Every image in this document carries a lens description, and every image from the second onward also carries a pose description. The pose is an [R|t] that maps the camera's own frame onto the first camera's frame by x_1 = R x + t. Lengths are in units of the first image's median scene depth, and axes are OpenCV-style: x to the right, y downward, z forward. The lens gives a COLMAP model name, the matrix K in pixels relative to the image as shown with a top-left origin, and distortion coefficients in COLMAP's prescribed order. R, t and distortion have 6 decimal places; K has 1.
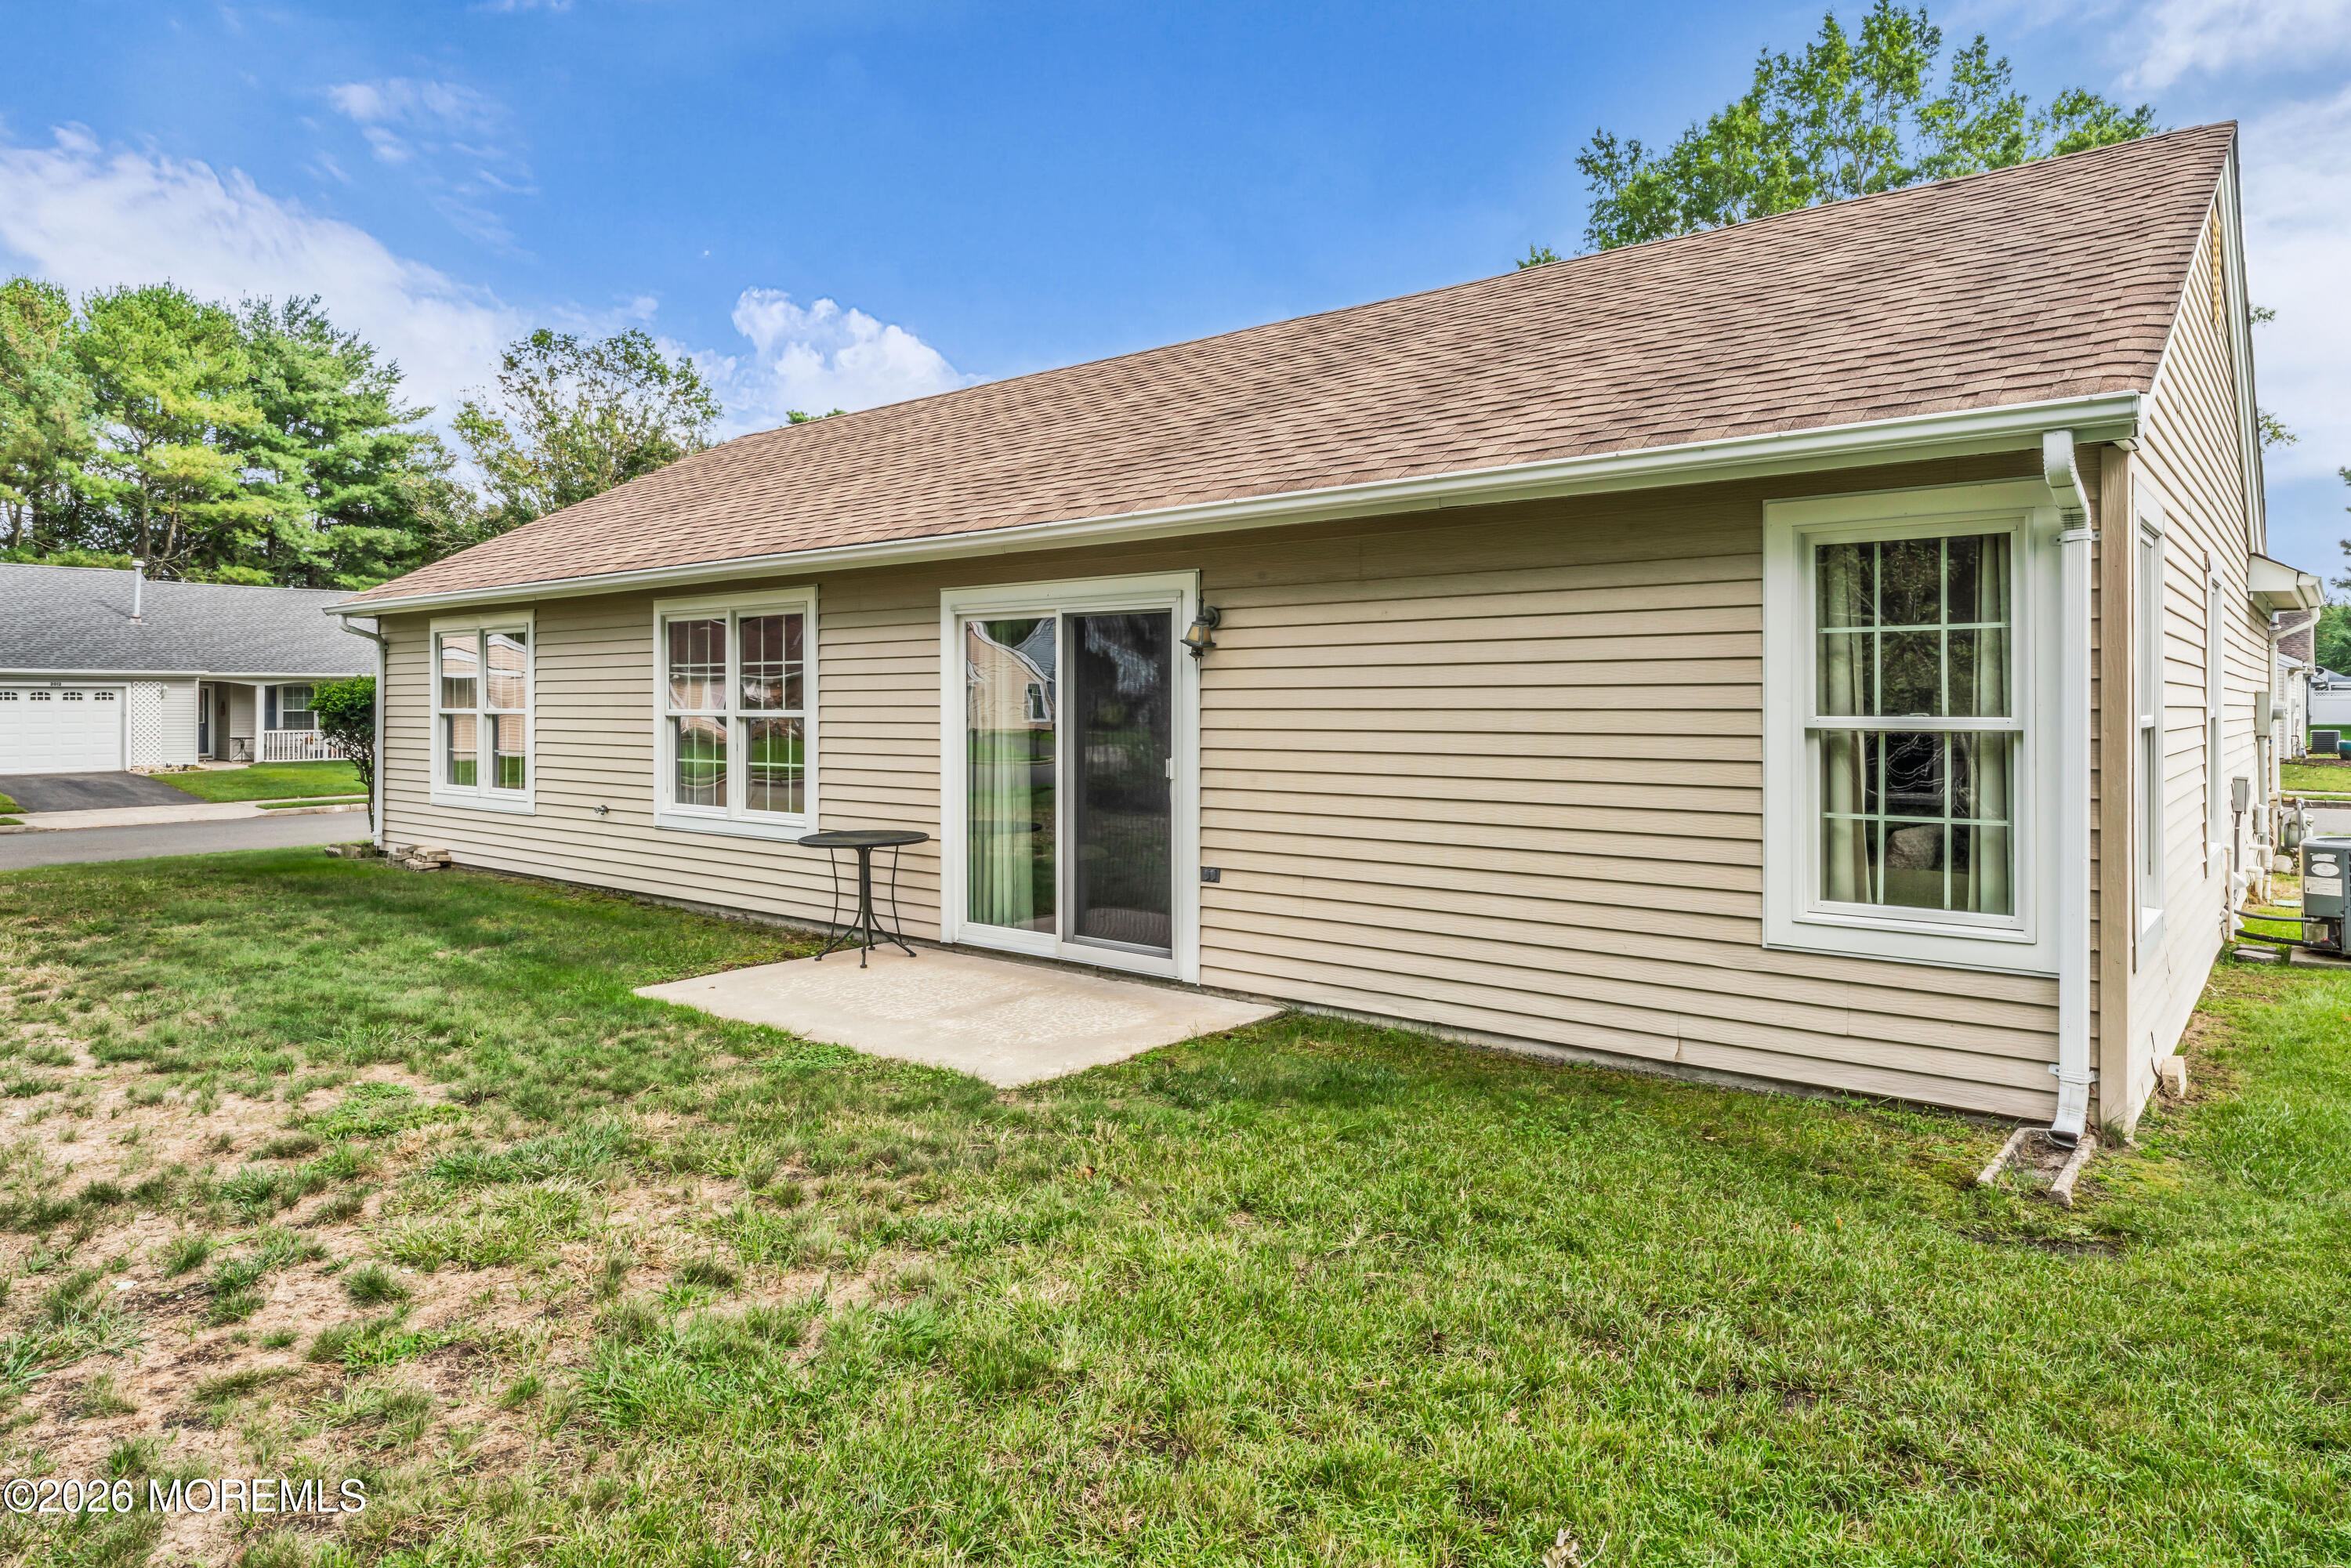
lens RADIAL K [[1370.6, 0, 1182.4], [0, 1370.6, 723.0], [0, 0, 1]] dist [-0.001512, -0.000487]
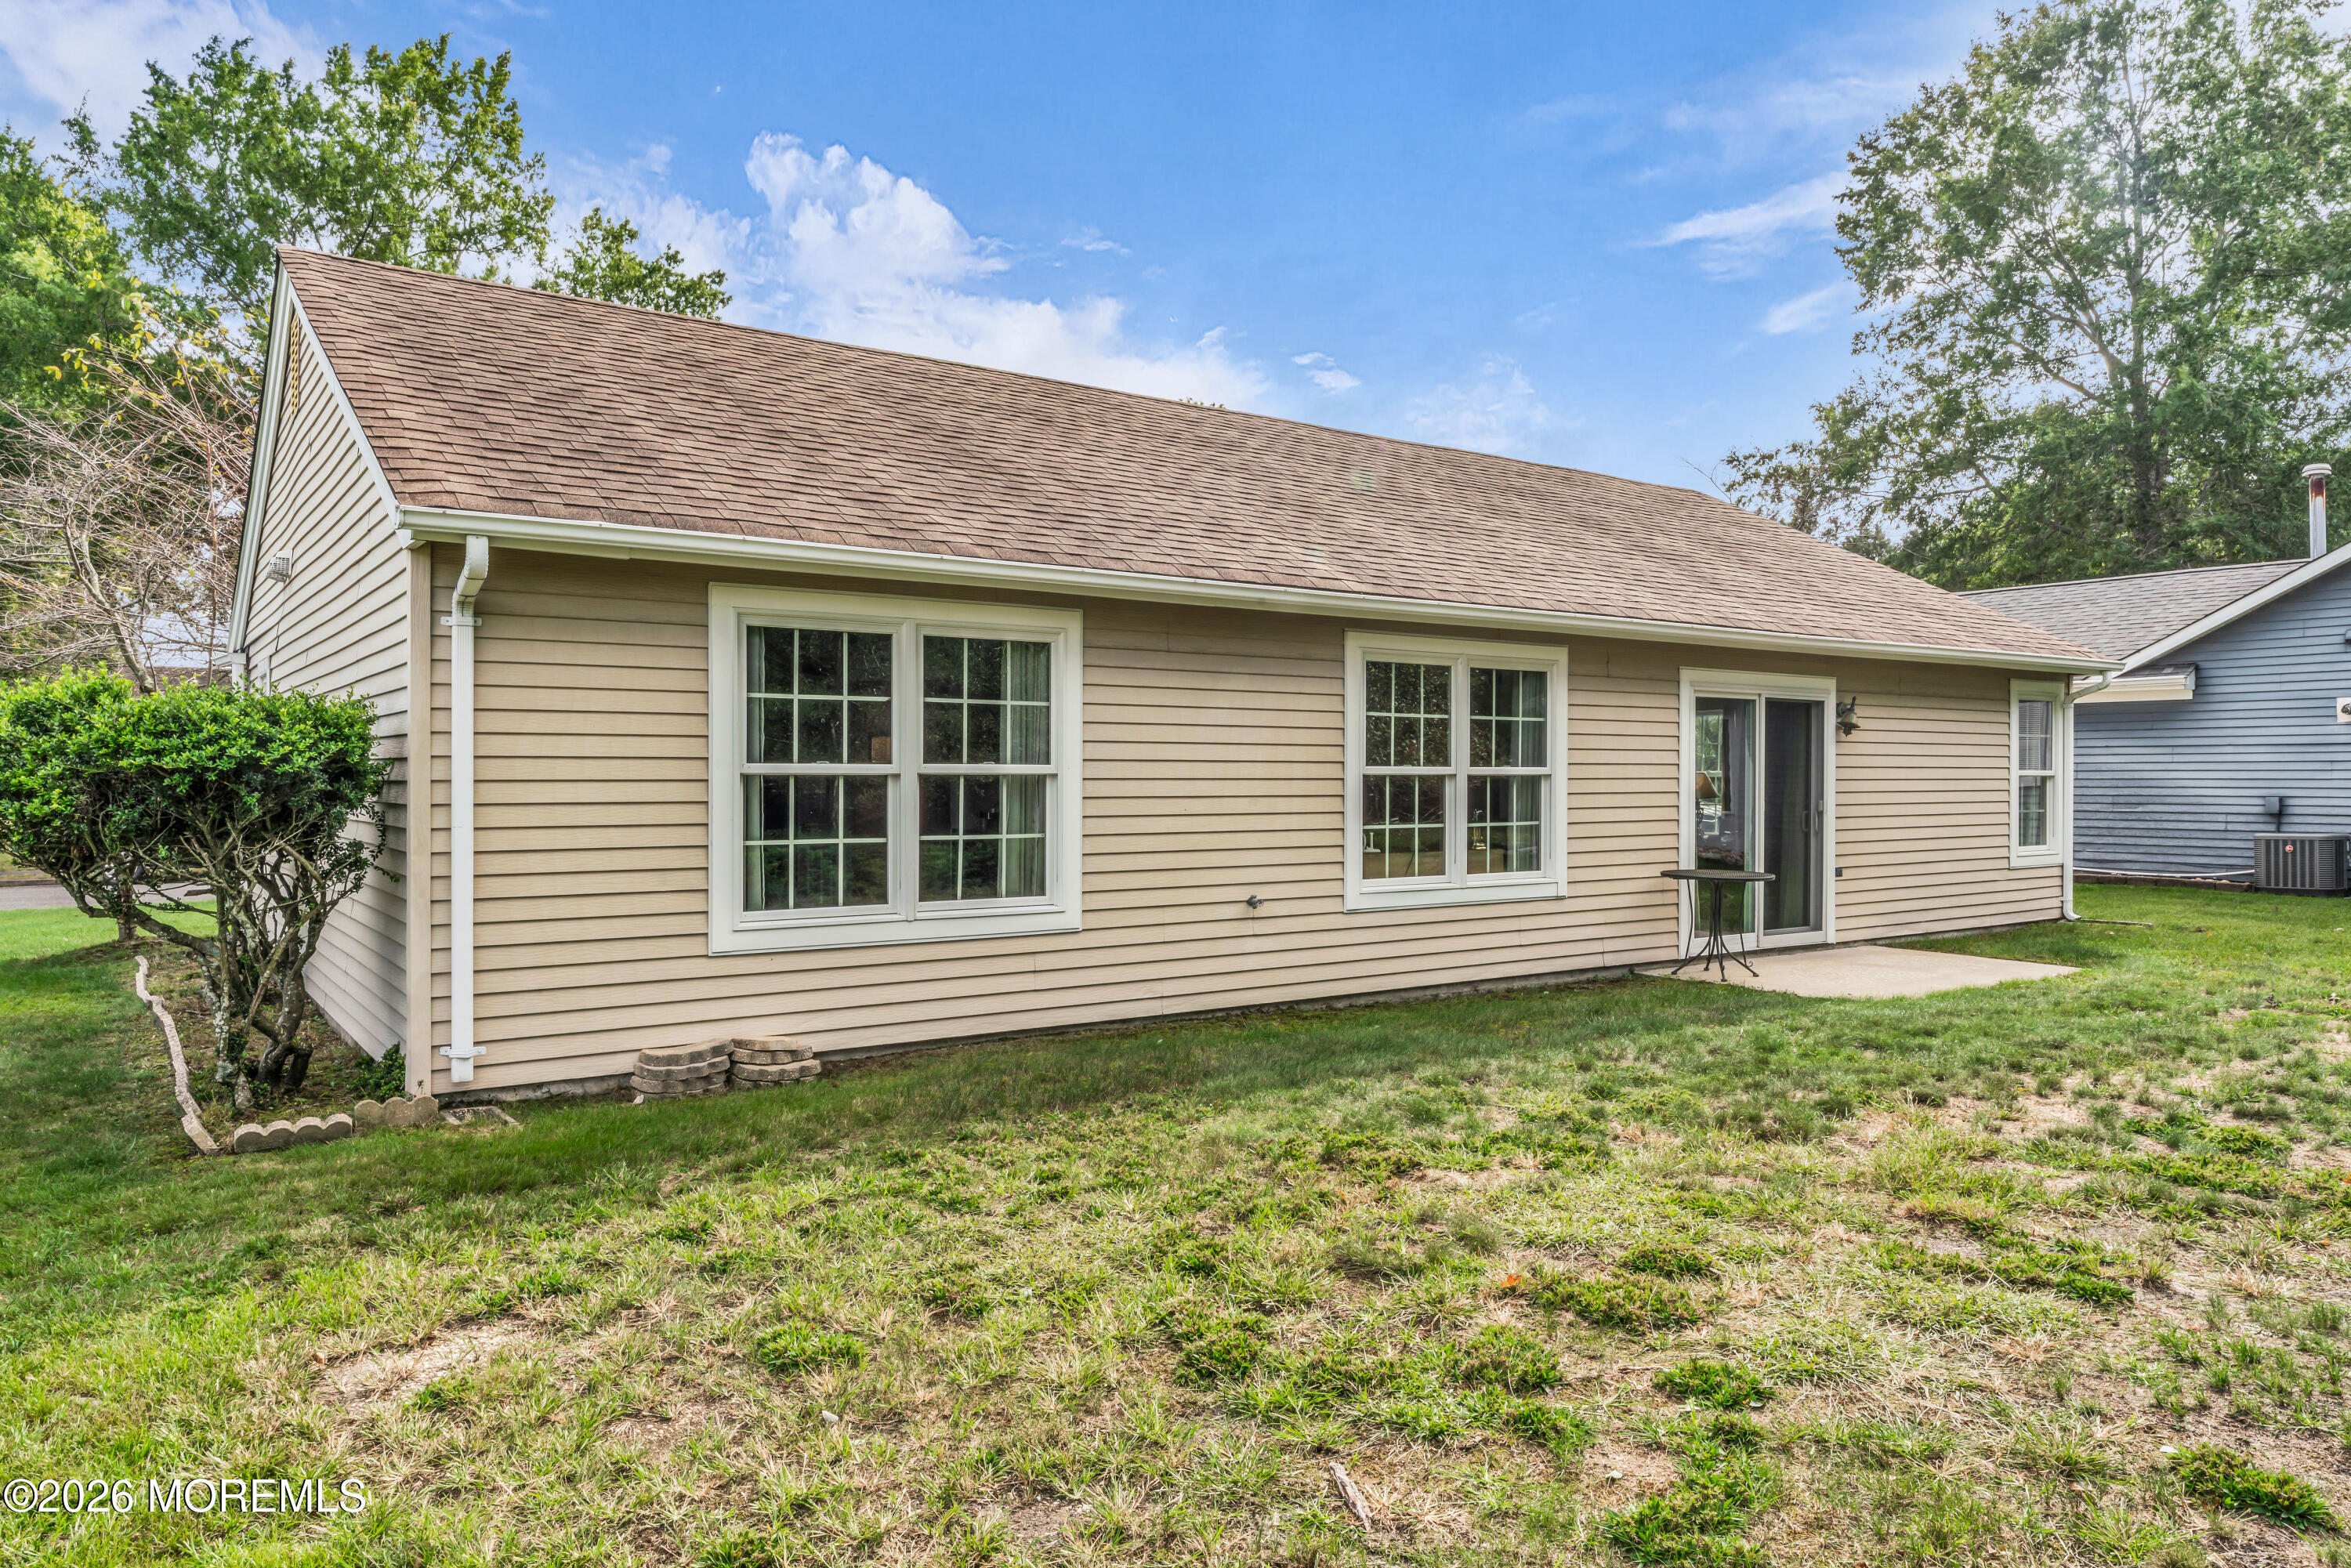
lens RADIAL K [[1105.1, 0, 1173.5], [0, 1105.1, 770.7], [0, 0, 1]] dist [-0.002732, -0.000753]
pose [[0.403091, -0.008371, 0.915122, -1.040302], [0.004515, 0.999964, 0.007159, -0.013078], [-0.915149, 0.001246, 0.403114, 0.853063]]
